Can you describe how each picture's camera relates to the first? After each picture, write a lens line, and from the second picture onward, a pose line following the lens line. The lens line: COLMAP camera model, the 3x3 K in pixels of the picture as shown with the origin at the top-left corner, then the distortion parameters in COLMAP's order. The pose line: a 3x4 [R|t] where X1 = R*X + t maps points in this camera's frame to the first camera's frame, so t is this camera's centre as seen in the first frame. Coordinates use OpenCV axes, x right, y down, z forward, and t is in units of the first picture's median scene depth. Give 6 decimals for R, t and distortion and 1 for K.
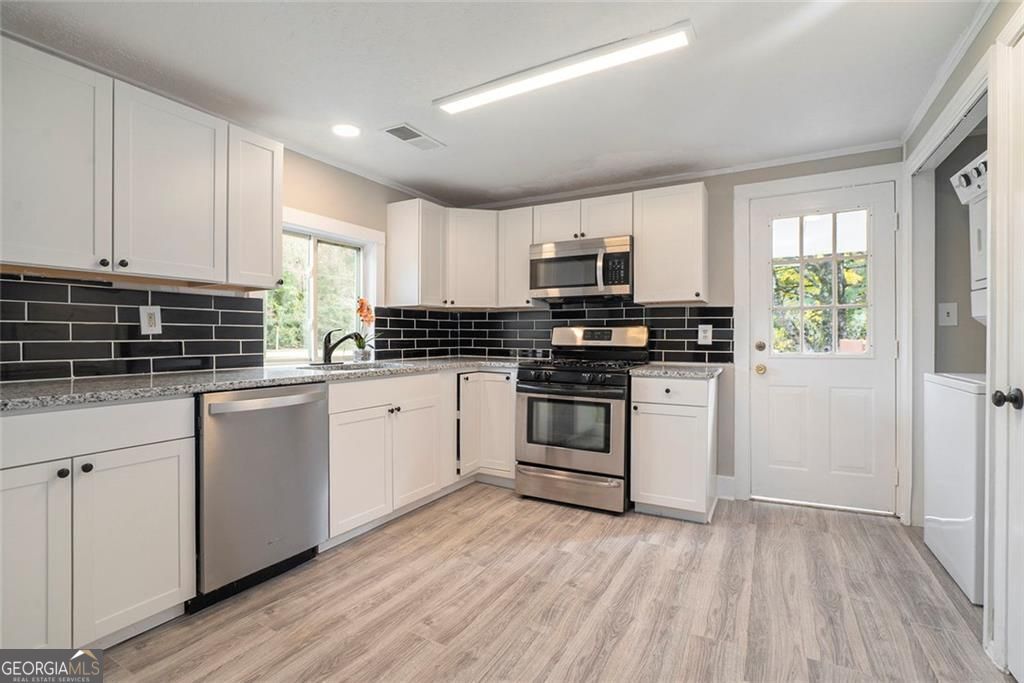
lens RADIAL K [[482.1, 0, 481.0], [0, 482.1, 334.1], [0, 0, 1]] dist [-0.031475, 0.005651]
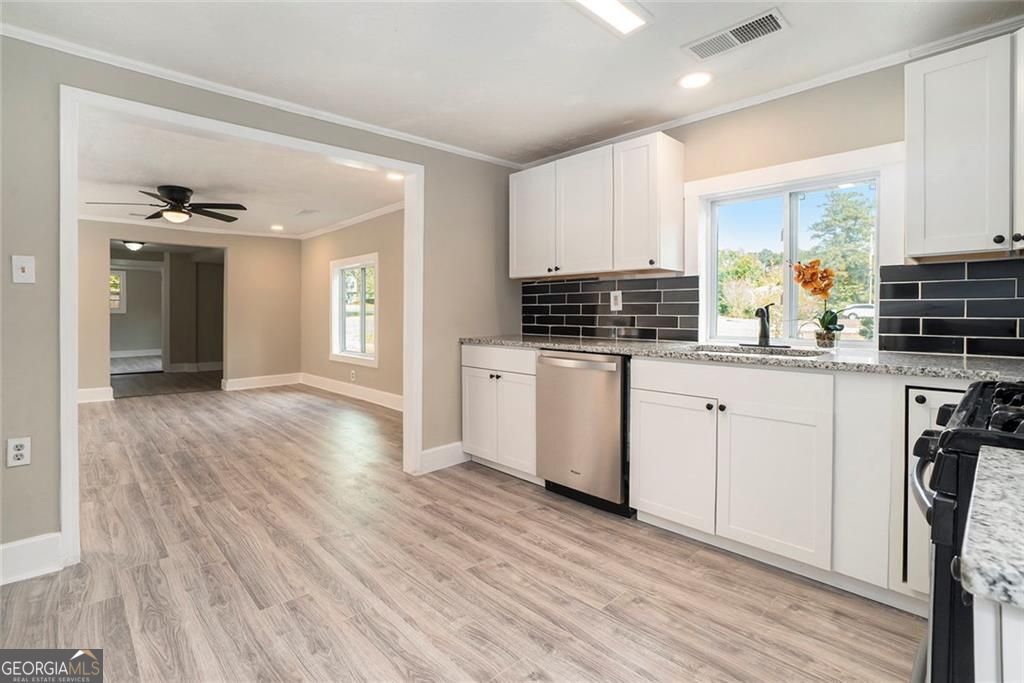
lens RADIAL K [[482.1, 0, 506.0], [0, 482.1, 318.2], [0, 0, 1]] dist [-0.031475, 0.005651]
pose [[-0.244225, 0.011381, -0.969652, 0.796659], [0.002426, 0.999935, 0.011126, 0.006005], [0.969715, 0.000365, -0.244237, 1.049099]]
